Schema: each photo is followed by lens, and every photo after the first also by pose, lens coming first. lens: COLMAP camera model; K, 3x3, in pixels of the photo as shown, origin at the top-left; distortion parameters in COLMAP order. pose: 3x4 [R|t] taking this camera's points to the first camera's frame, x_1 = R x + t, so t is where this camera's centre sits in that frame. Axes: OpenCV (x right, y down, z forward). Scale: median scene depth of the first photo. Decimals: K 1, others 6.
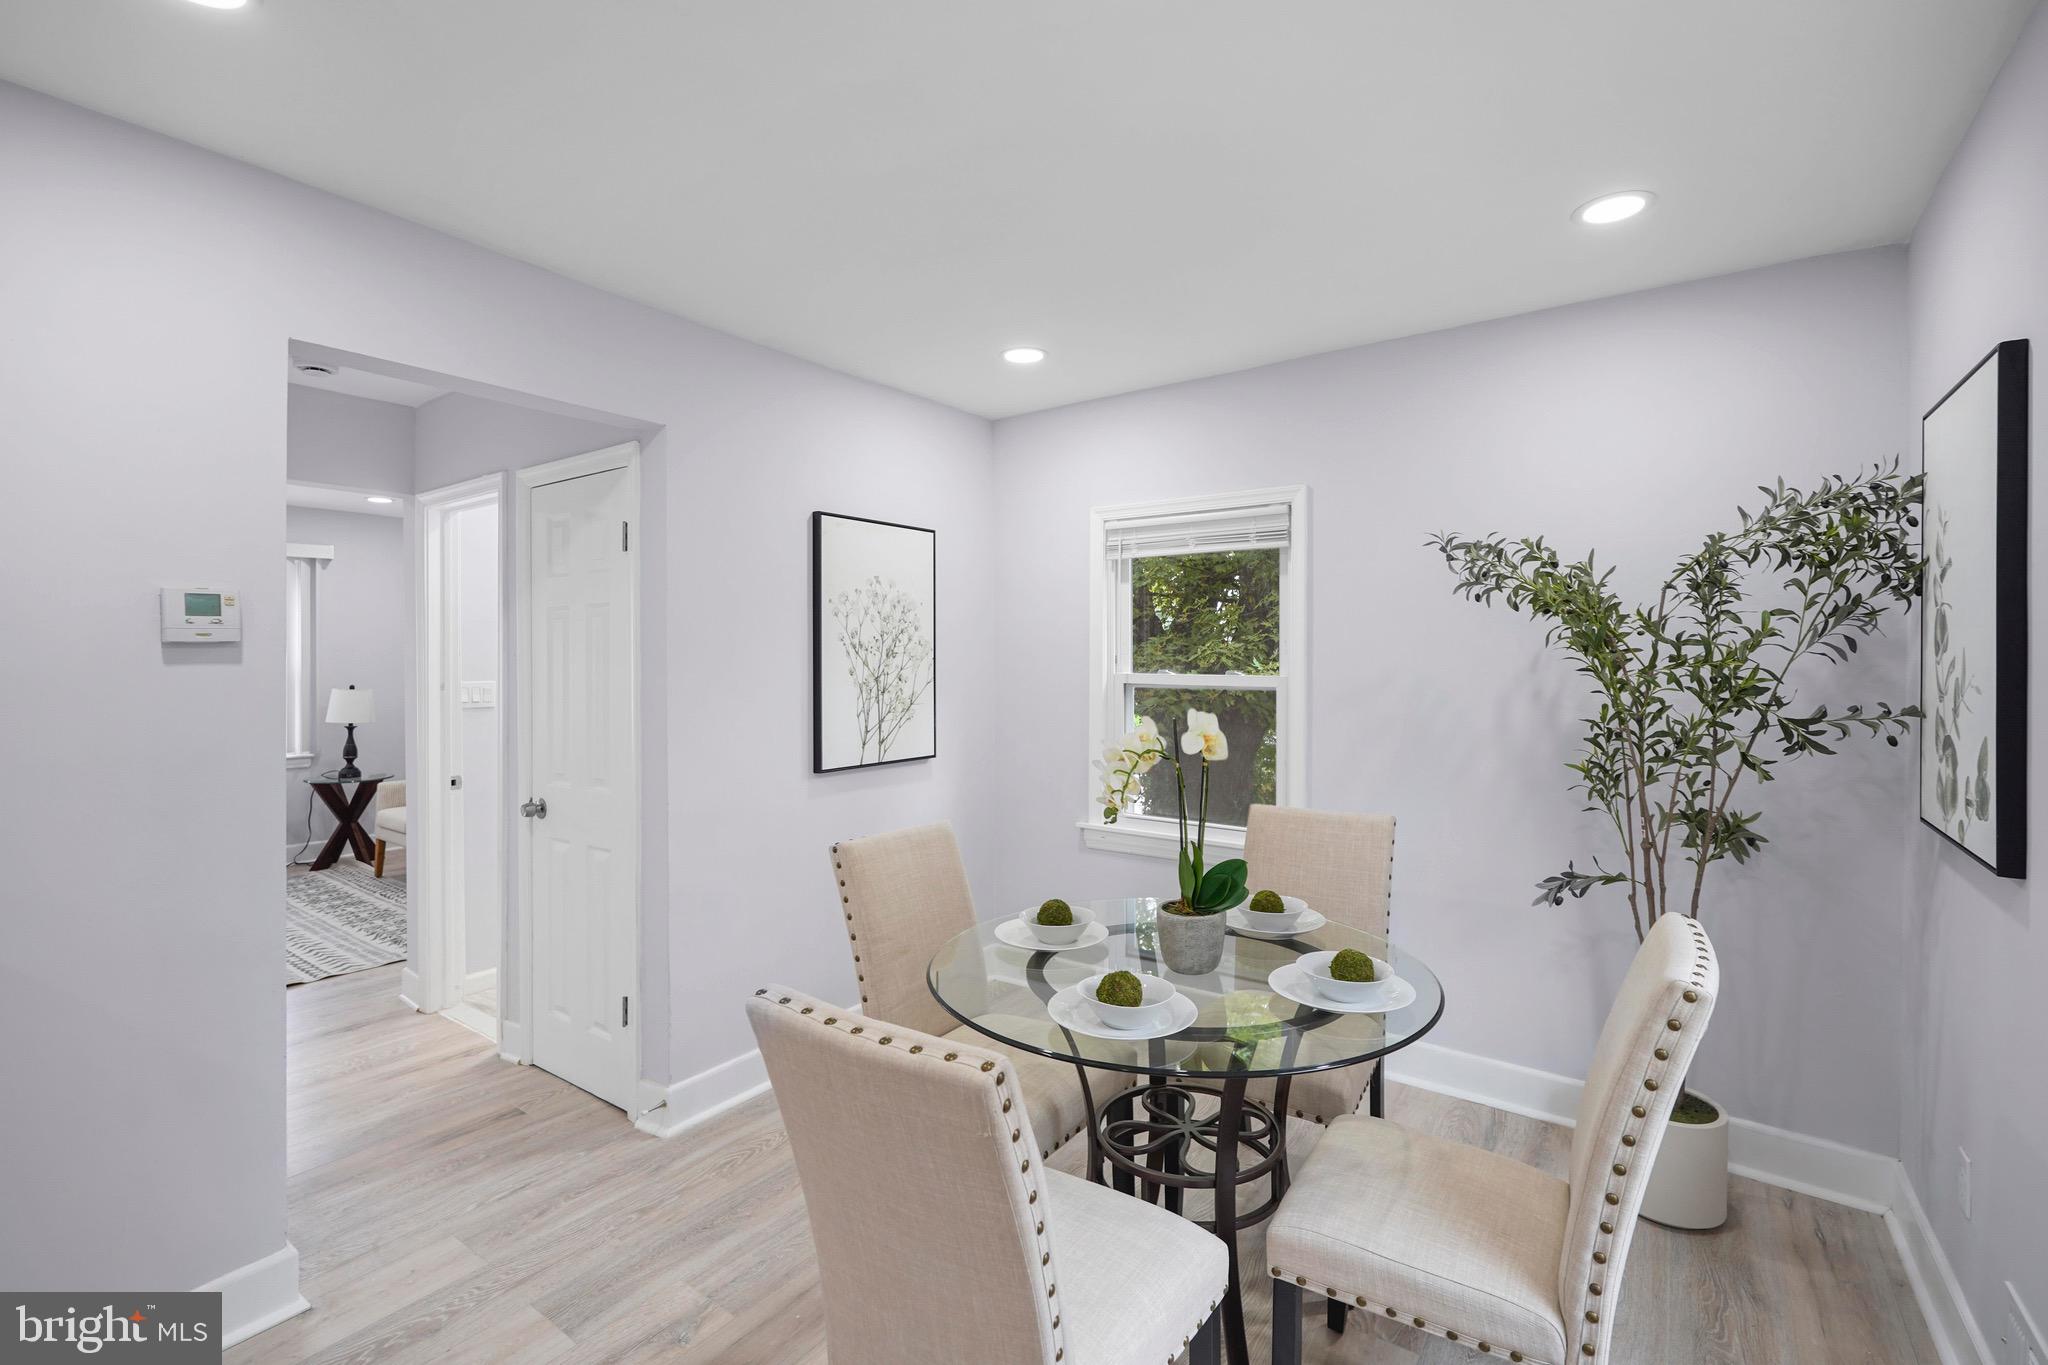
lens RADIAL K [[903.4, 0, 1028.9], [0, 903.4, 672.4], [0, 0, 1]] dist [-0.014652, 0.006909]
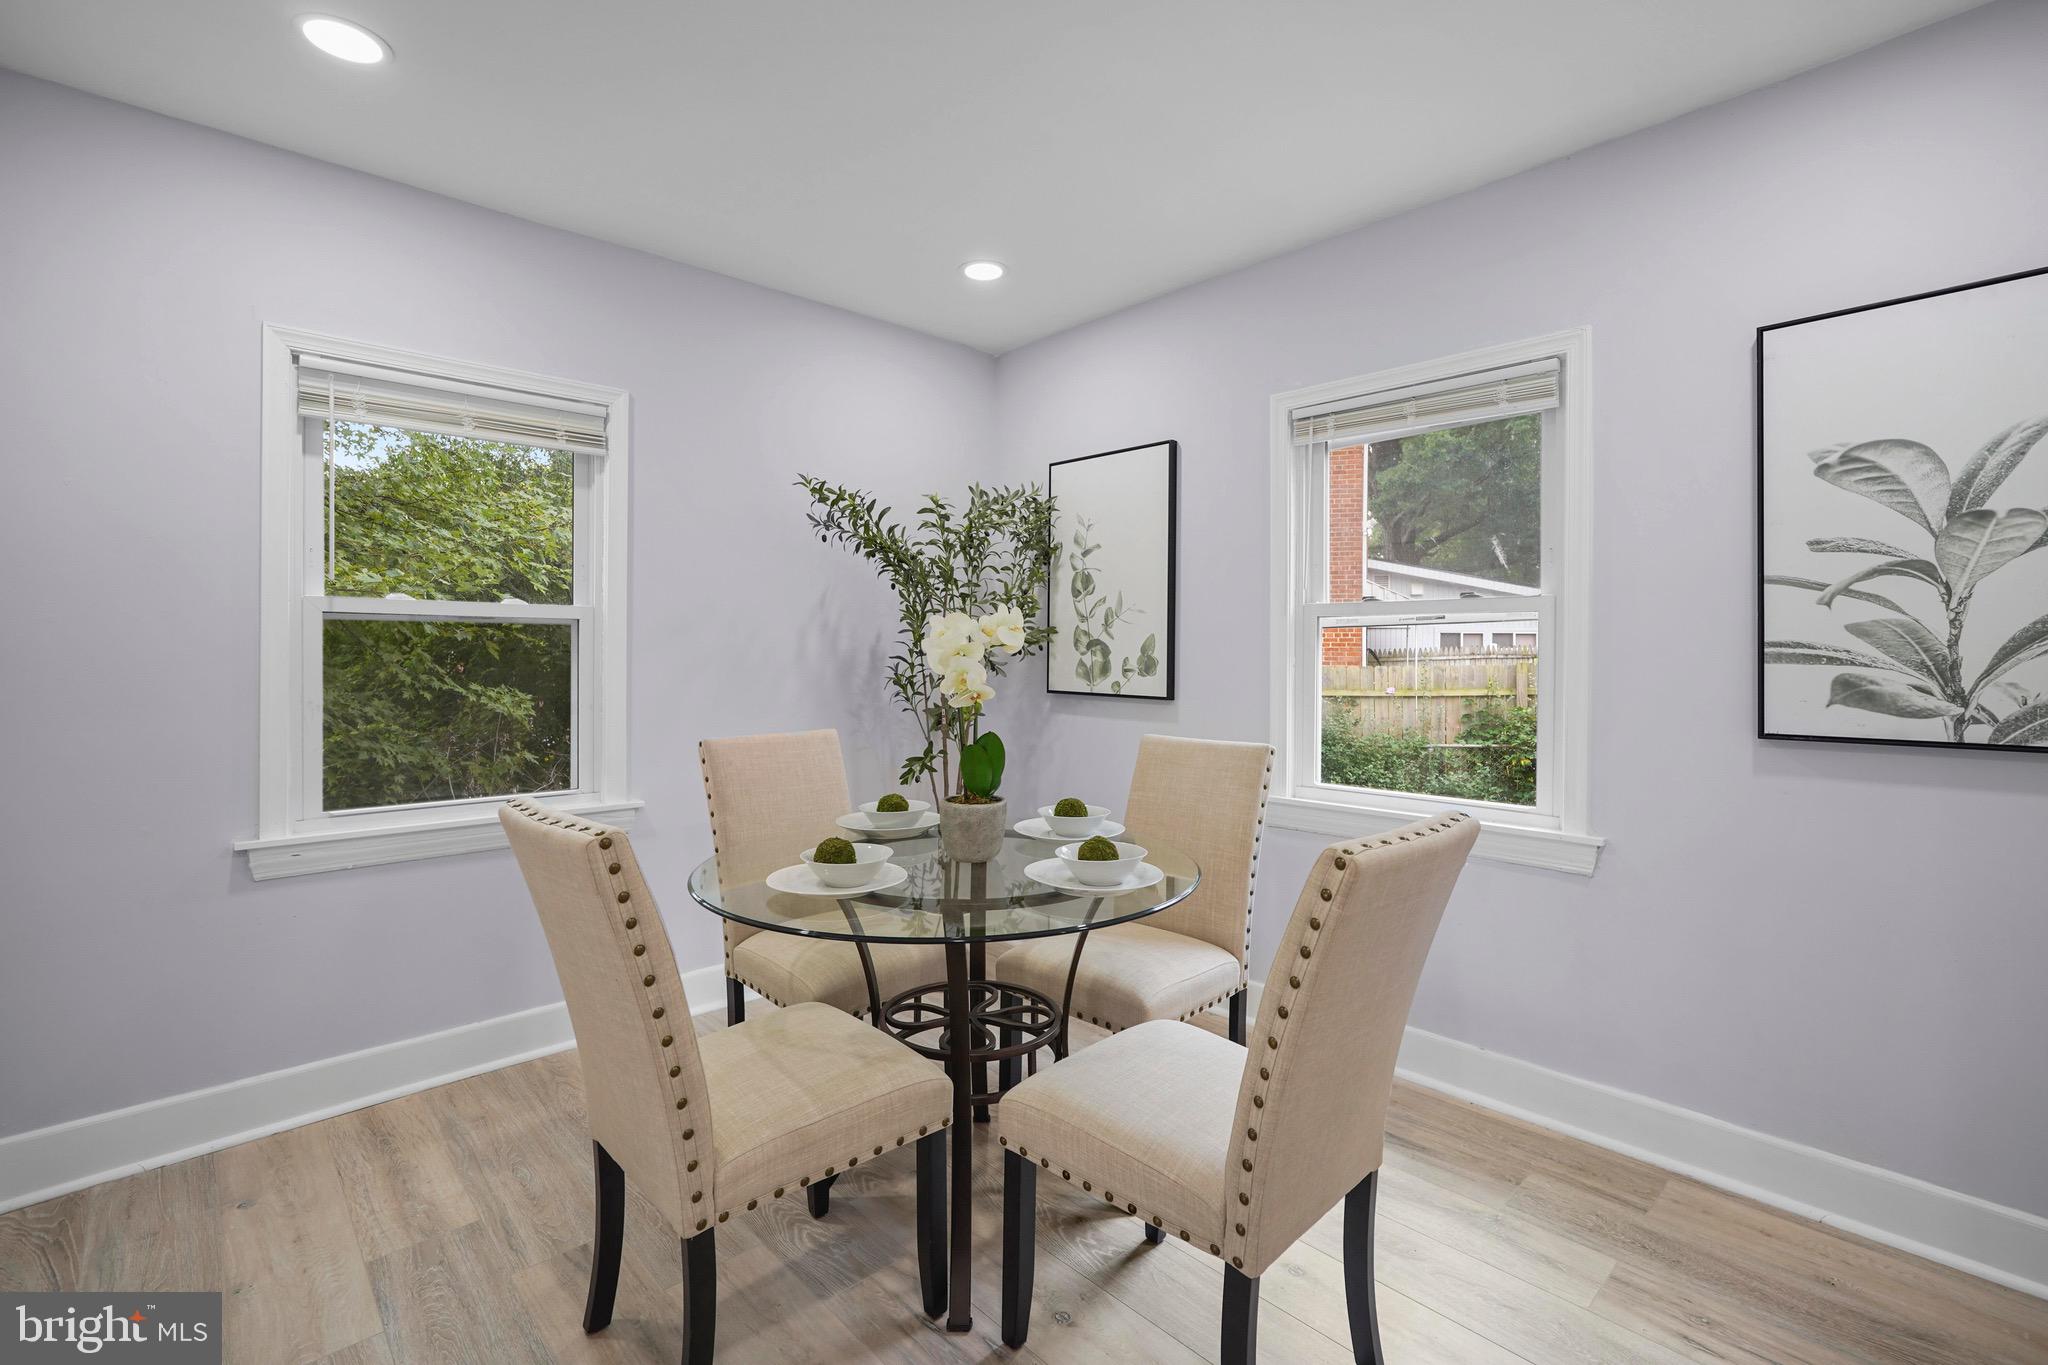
lens RADIAL K [[903.4, 0, 1028.2], [0, 903.4, 663.3], [0, 0, 1]] dist [-0.014652, 0.006909]
pose [[0.201880, -0.017475, 0.979254, -0.472638], [0.011279, 0.999816, 0.015517, 0.050164], [-0.979345, 0.007913, 0.202040, 0.418241]]
